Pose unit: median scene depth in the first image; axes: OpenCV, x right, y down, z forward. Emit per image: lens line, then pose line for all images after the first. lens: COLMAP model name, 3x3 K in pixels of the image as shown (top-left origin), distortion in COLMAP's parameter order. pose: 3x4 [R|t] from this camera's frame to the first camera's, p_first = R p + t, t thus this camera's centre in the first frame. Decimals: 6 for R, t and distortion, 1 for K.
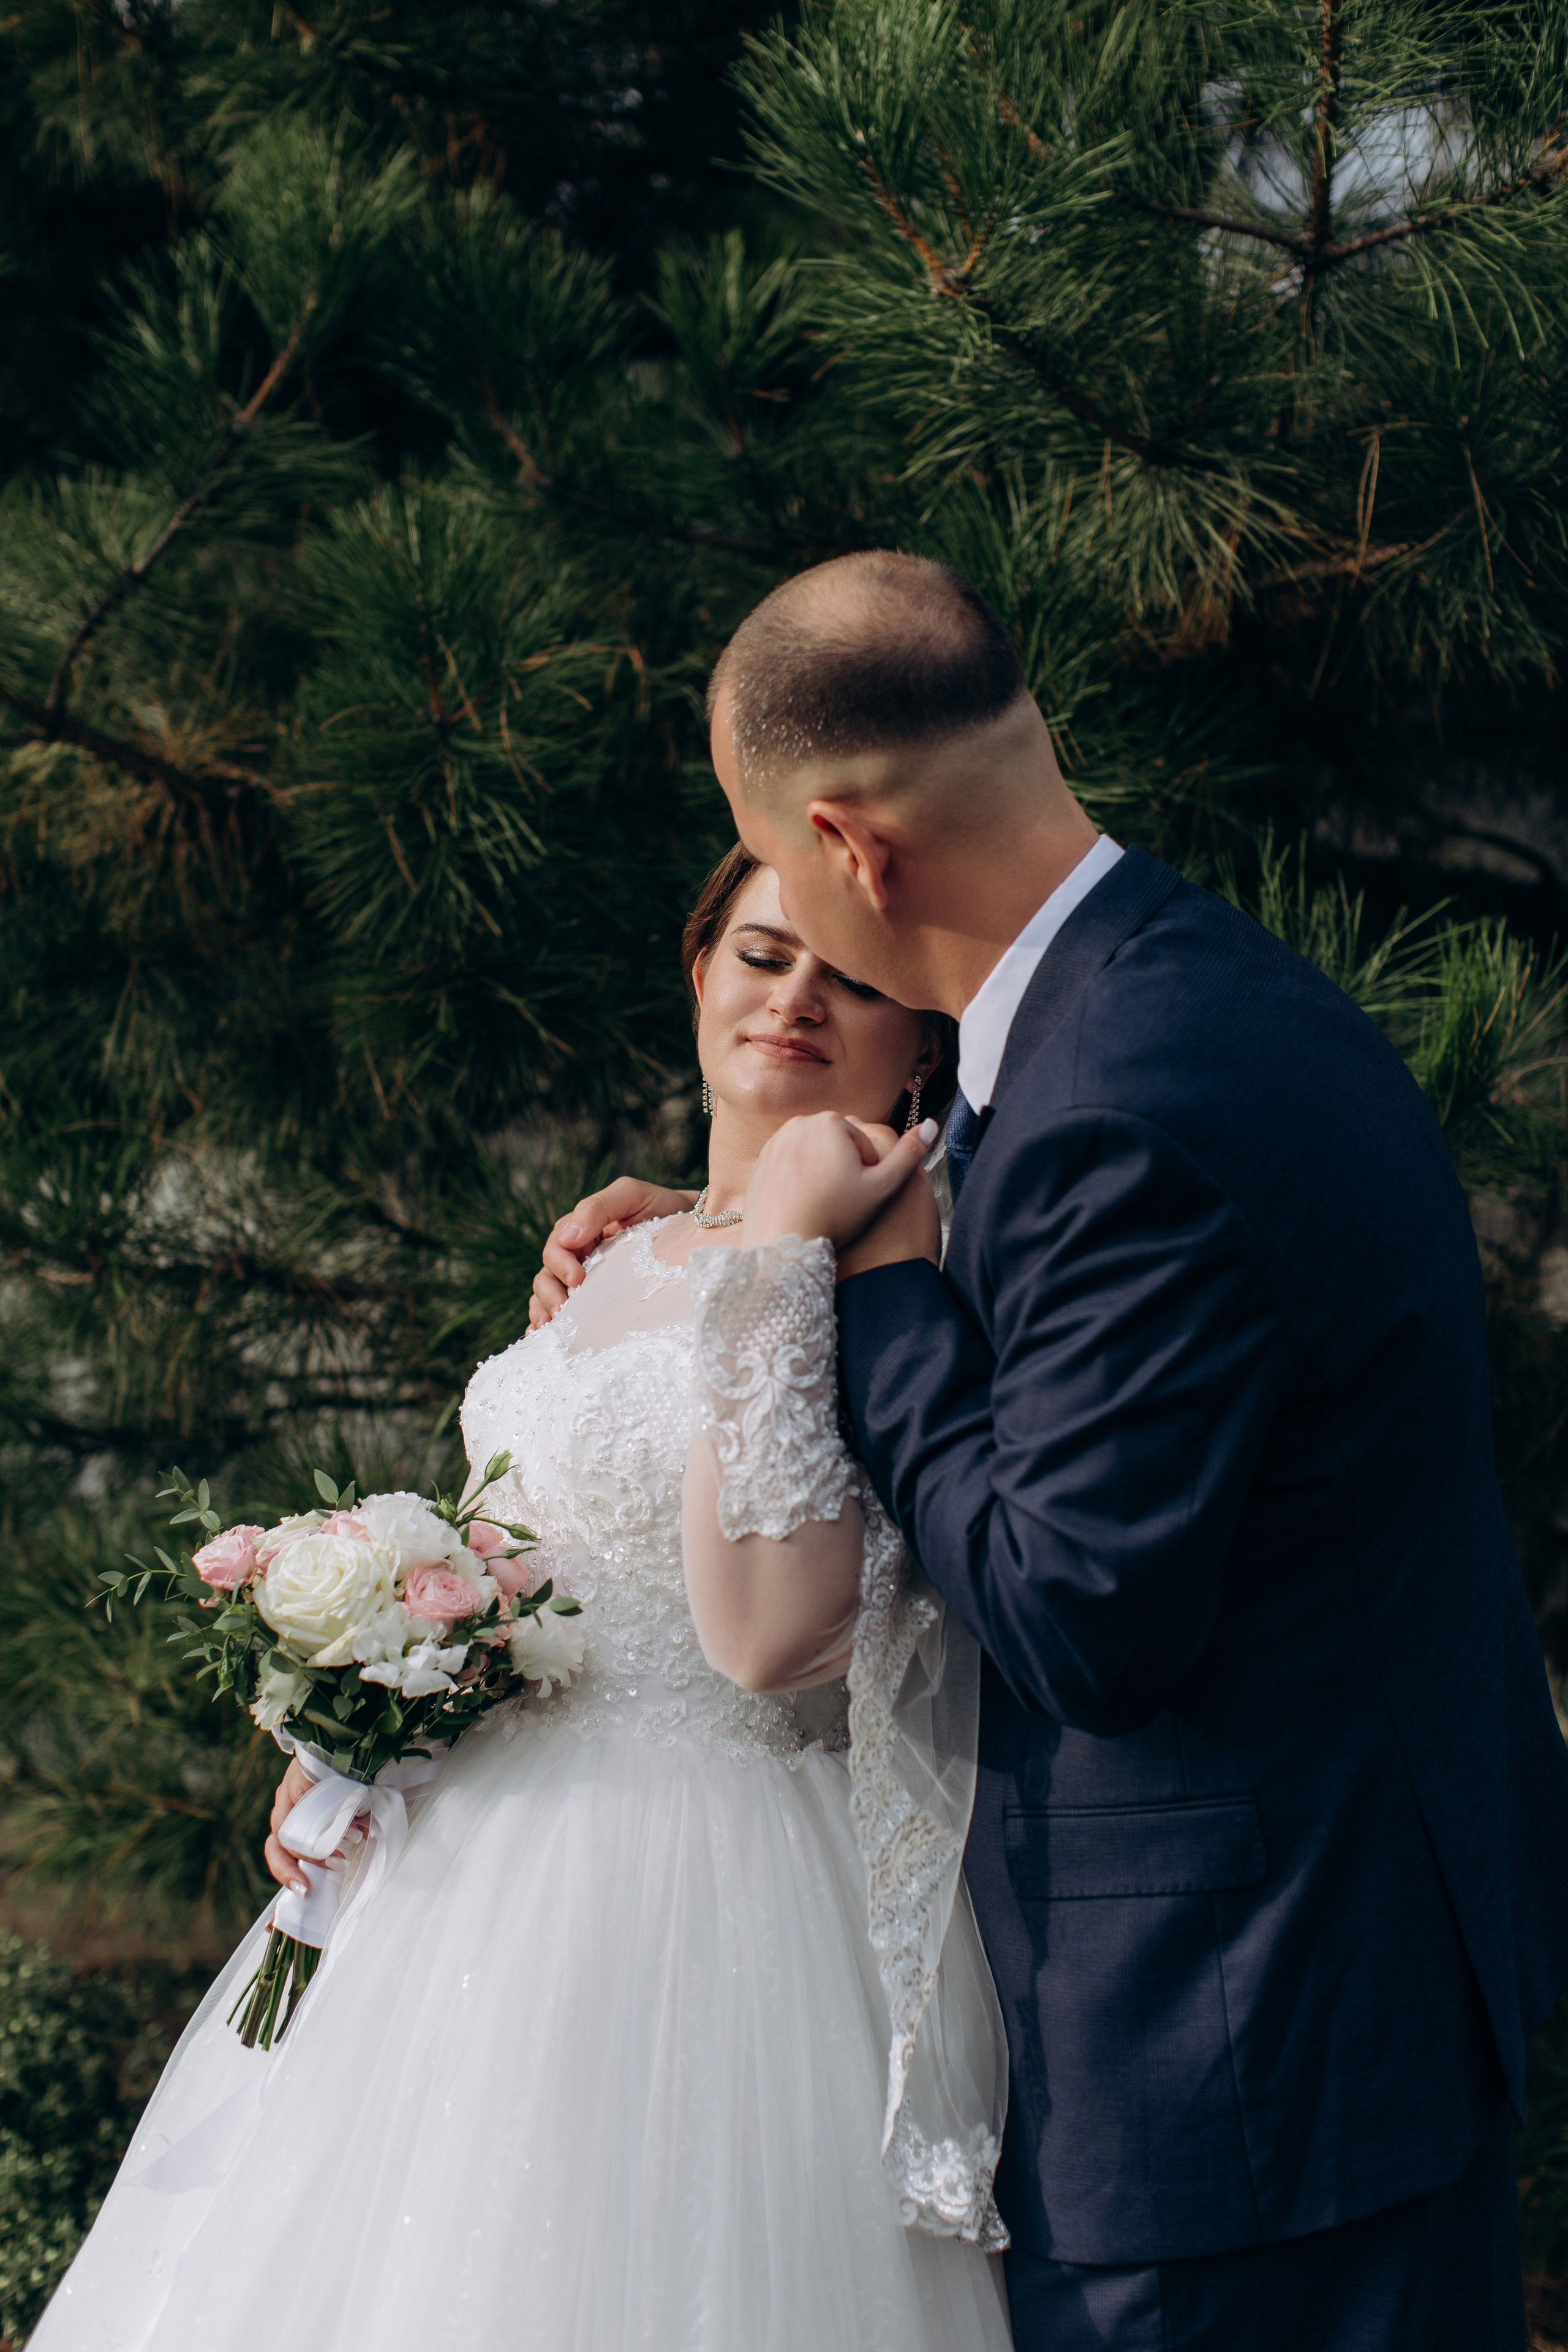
lens RADIAL K [[3420.1, 0, 784.0], [0, 3420.1, 1176.0], [0, 0, 1]] dist [-0.000999, -0.005559]
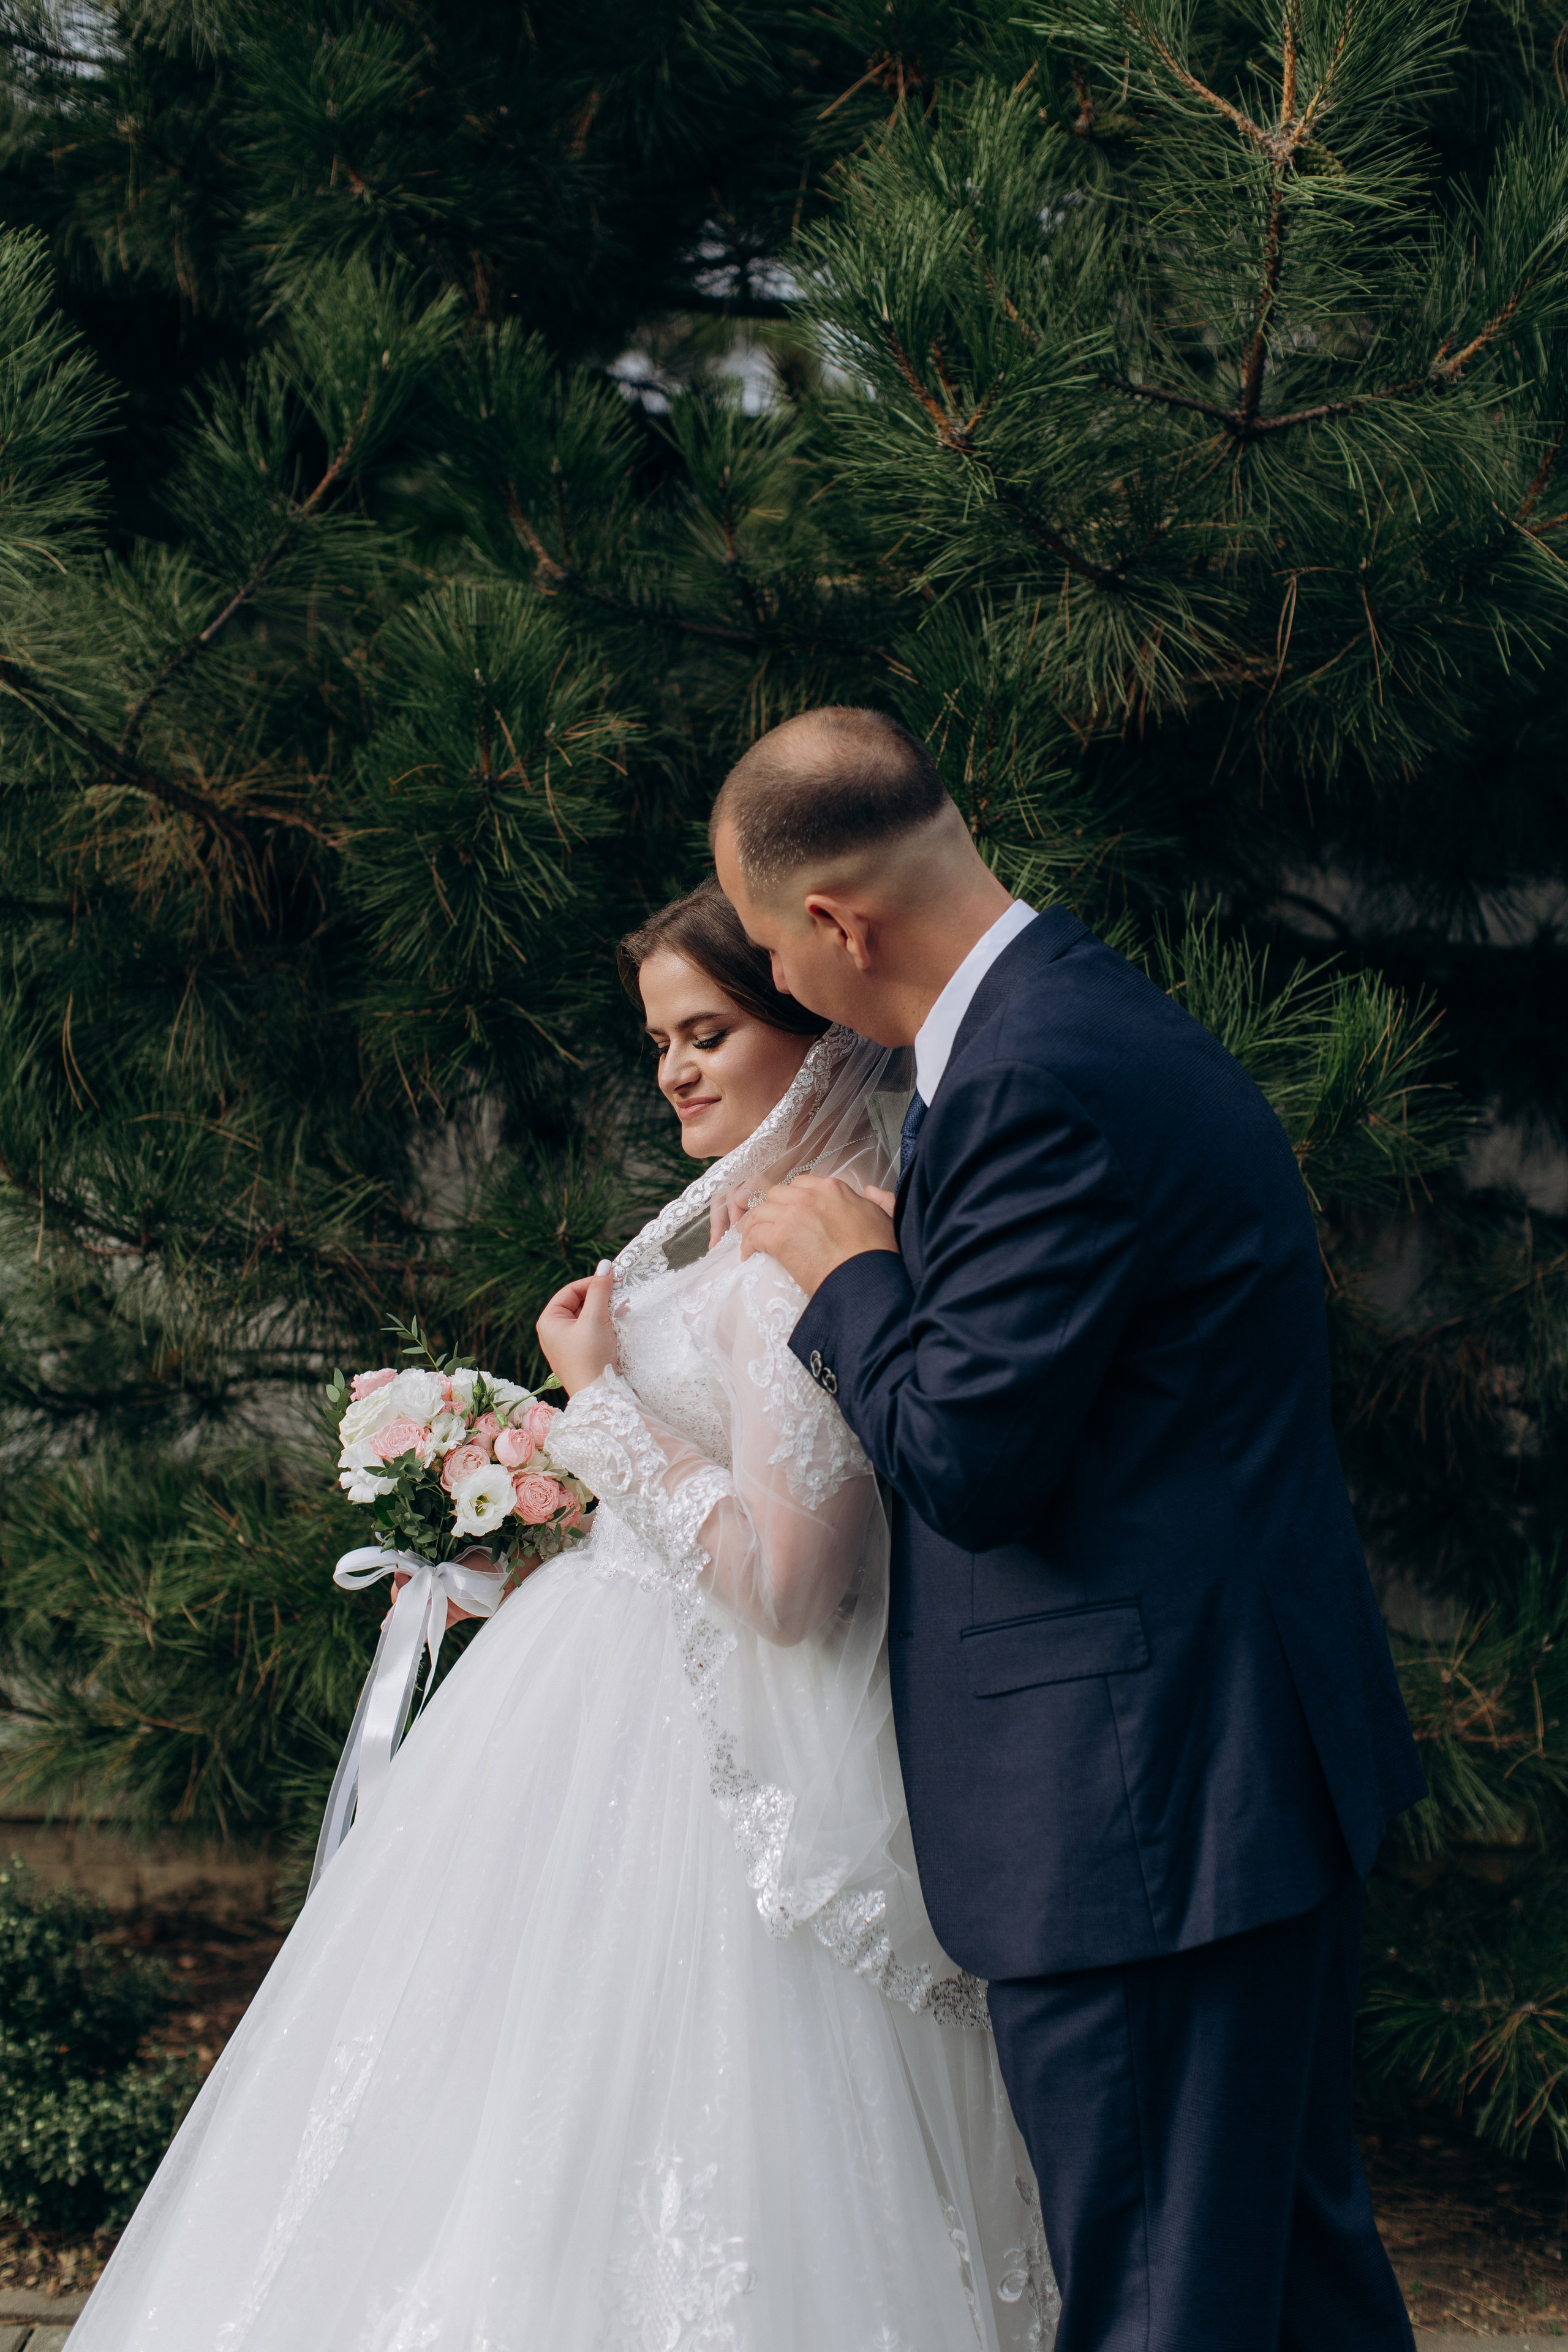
lens RADIAL K [[3420.1, 0, 784.0], [0, 3420.1, 1176.0], [0, 0, 1]] dist [-0.000999, -0.005559]
pose [[0.993865, 0.019473, 0.108872, -0.124865], [-0.018389, 0.999771, -0.010952, 0.014796], [-0.109060, 0.008883, 0.993995, -0.182392]]
